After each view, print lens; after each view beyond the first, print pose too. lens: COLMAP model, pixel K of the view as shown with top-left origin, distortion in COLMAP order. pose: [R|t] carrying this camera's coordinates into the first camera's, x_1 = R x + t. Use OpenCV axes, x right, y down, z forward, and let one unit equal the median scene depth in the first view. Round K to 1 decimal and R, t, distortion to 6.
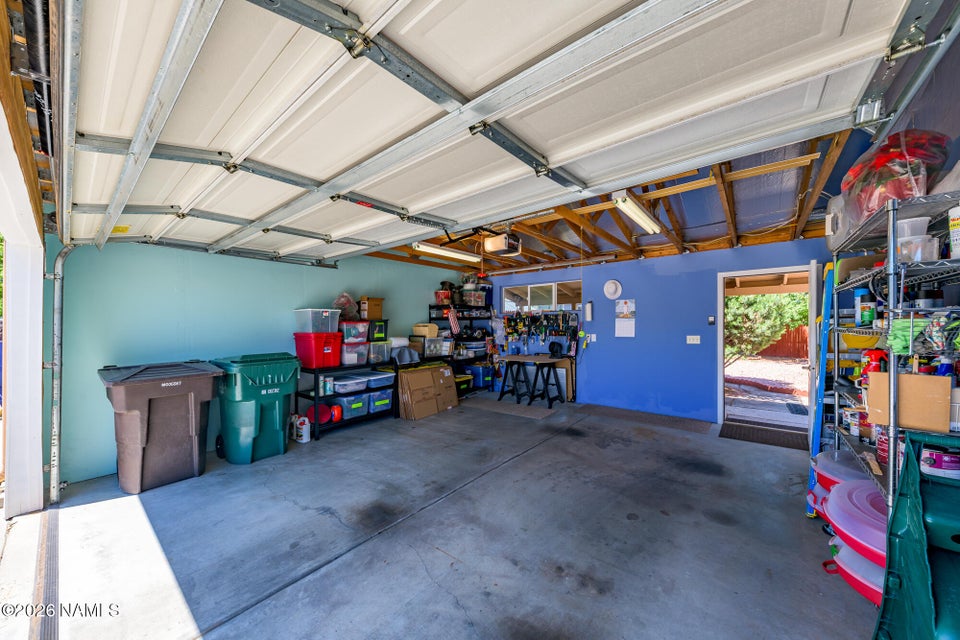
lens RADIAL K [[335.6, 0, 484.7], [0, 335.6, 337.2], [0, 0, 1]] dist [-0.000025, -0.000005]
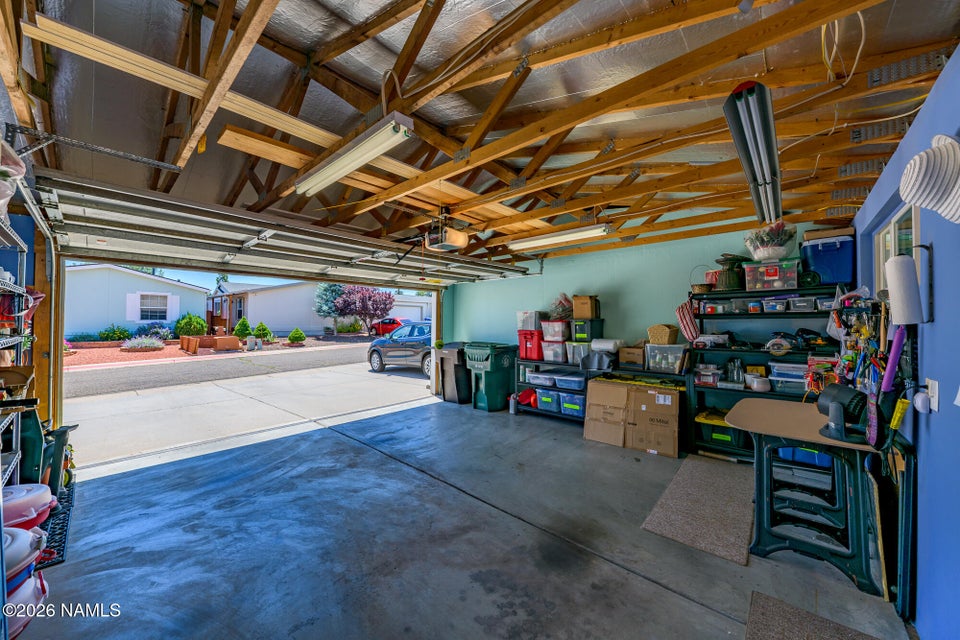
lens RADIAL K [[342.3, 0, 484.6], [0, 342.3, 318.3], [0, 0, 1]] dist [0.001283, 0.000047]
pose [[-0.053773, 0.001013, -0.998553, 0.778992], [-0.039964, 0.999196, 0.003165, -0.054659], [0.997753, 0.040077, -0.053689, 0.923215]]
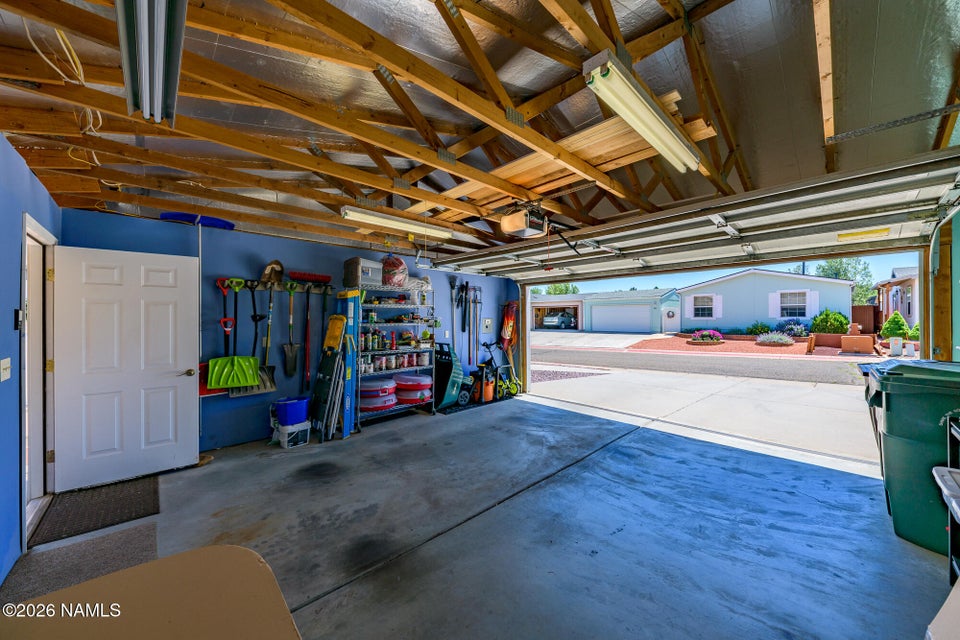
lens RADIAL K [[342.3, 0, 484.6], [0, 342.3, 318.3], [0, 0, 1]] dist [0.001283, 0.000047]
pose [[-0.992126, 0.011806, 0.124689, 0.038618], [0.016422, 0.999215, 0.036061, -0.060979], [-0.124166, 0.037825, -0.991540, 1.475717]]
